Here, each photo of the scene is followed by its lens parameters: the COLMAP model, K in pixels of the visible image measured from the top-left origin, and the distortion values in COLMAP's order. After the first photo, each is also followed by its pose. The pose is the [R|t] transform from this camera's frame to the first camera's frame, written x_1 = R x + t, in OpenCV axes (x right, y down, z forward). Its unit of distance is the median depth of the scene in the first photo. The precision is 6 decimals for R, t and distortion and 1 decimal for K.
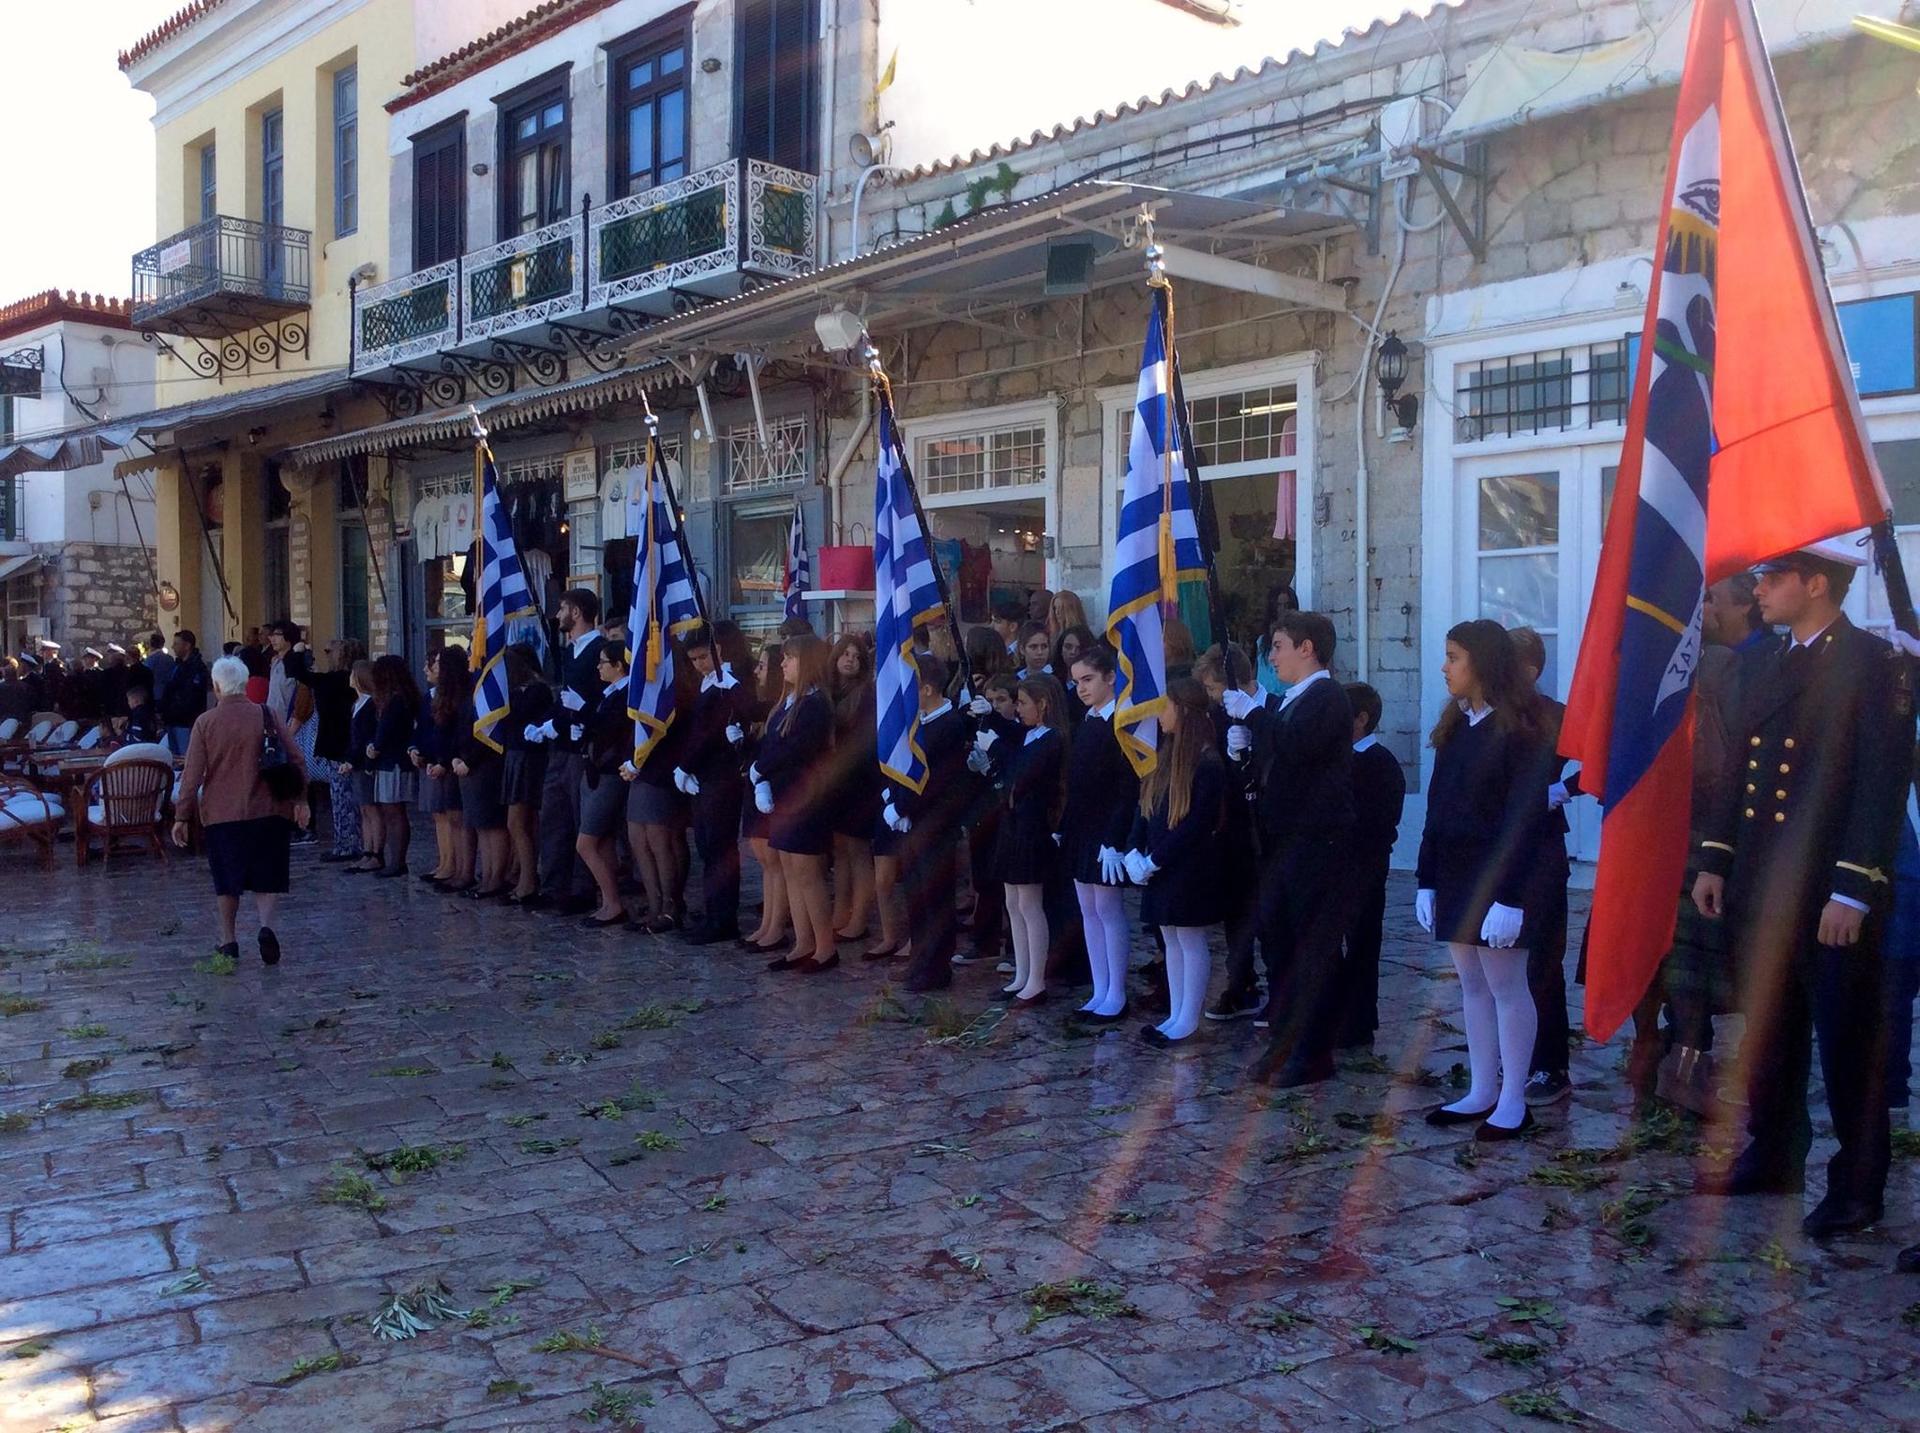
lens RADIAL K [[1781.2, 0, 968.3], [0, 1781.2, 721.6], [0, 0, 1]] dist [0.150472, -0.256435]
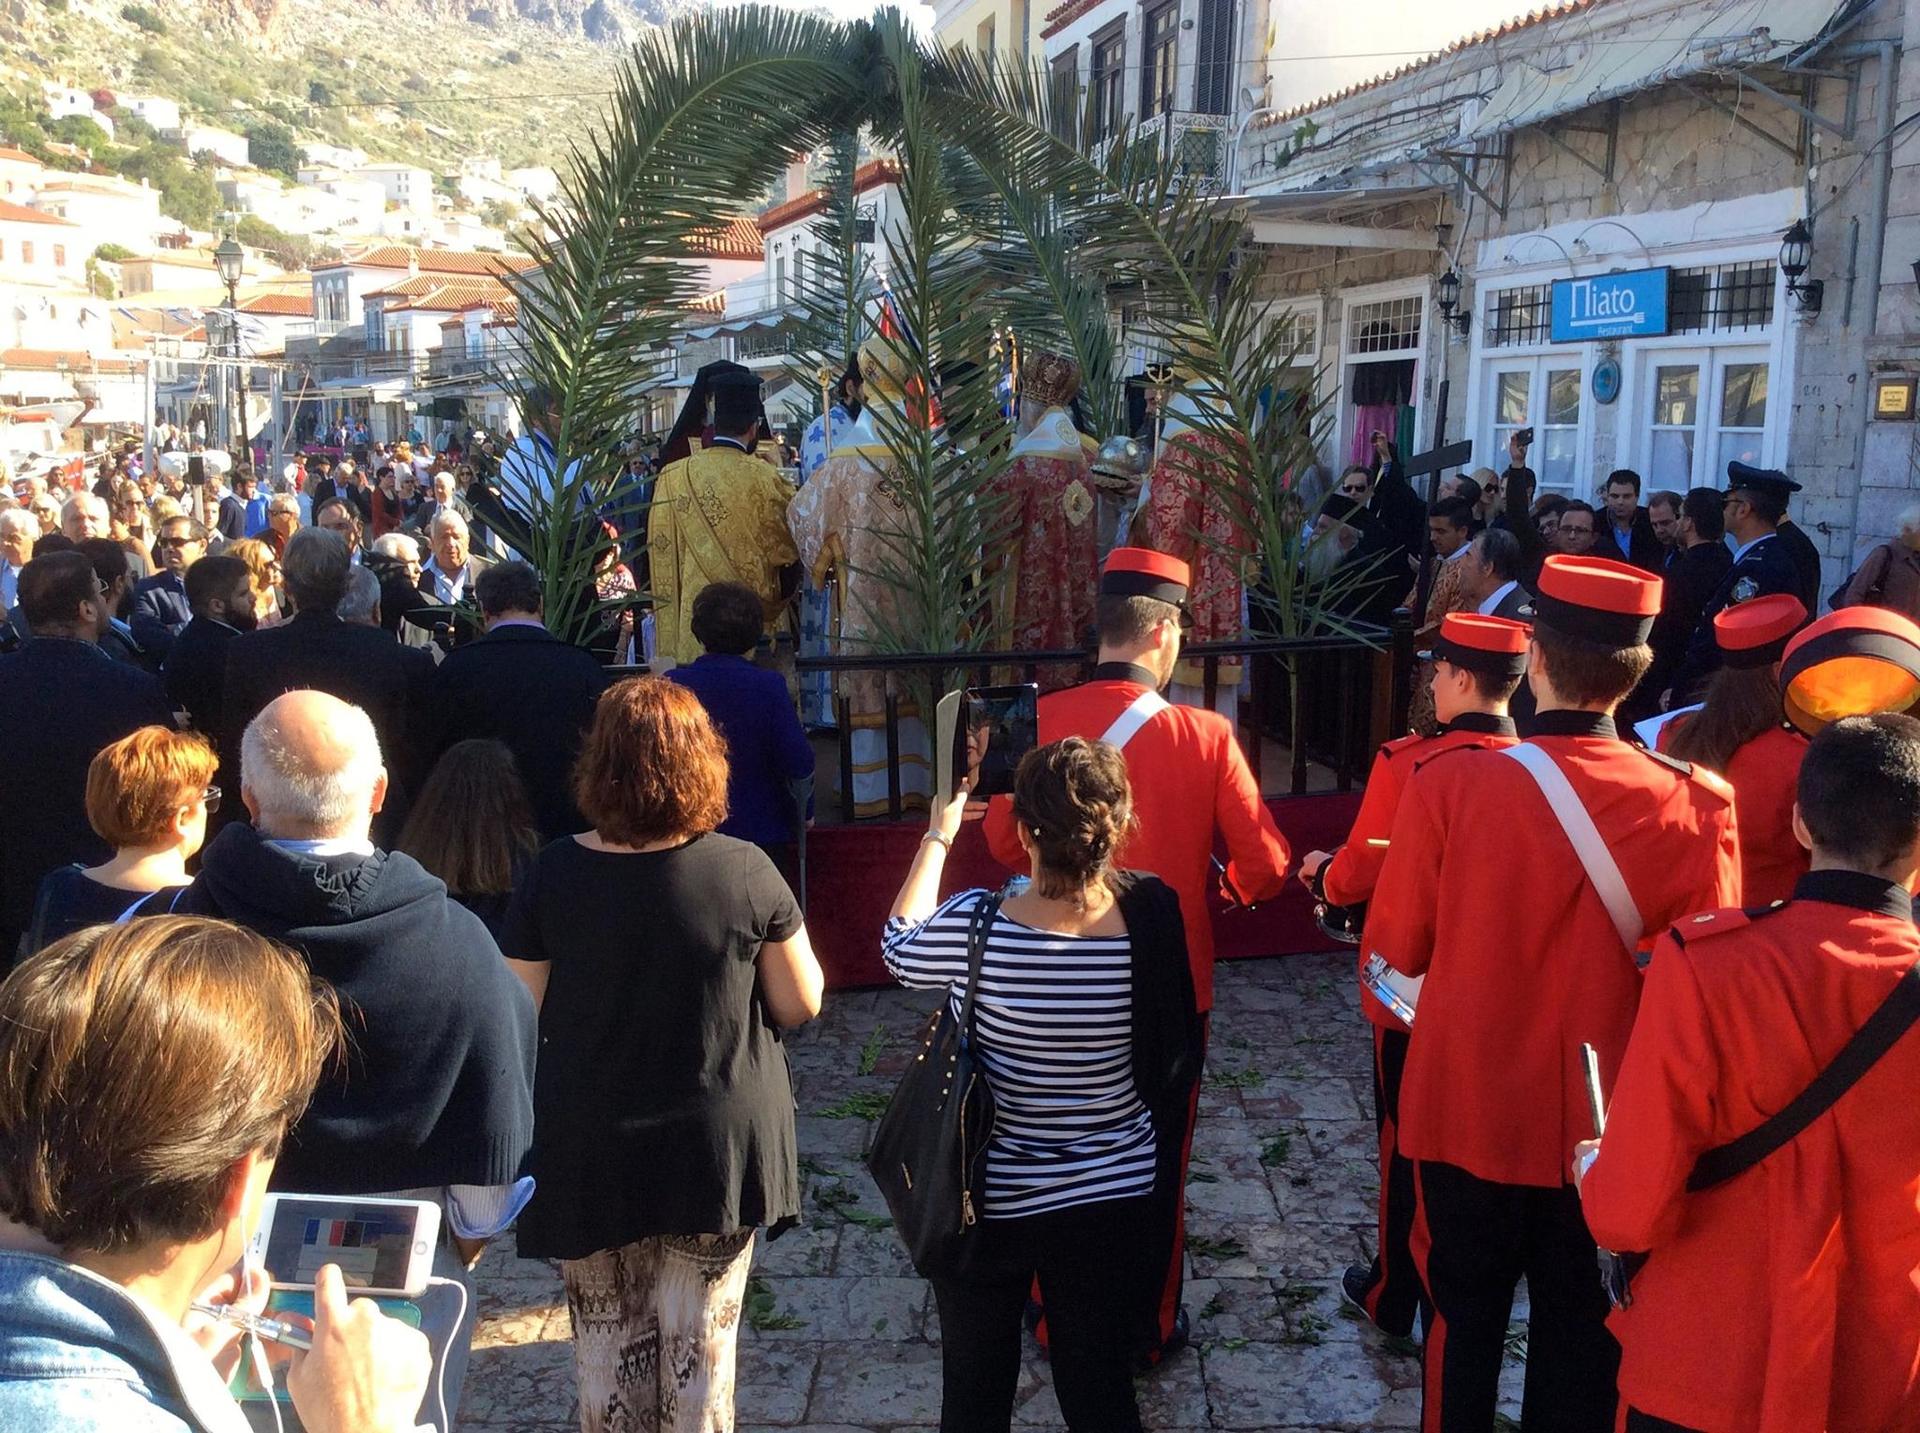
lens RADIAL K [[1781.2, 0, 968.3], [0, 1781.2, 721.6], [0, 0, 1]] dist [0.150472, -0.256435]
pose [[0.877418, 0.093233, -0.470579, 0.492764], [-0.028234, 0.989269, 0.143353, -0.043208], [0.478894, -0.112494, 0.870635, -0.392471]]
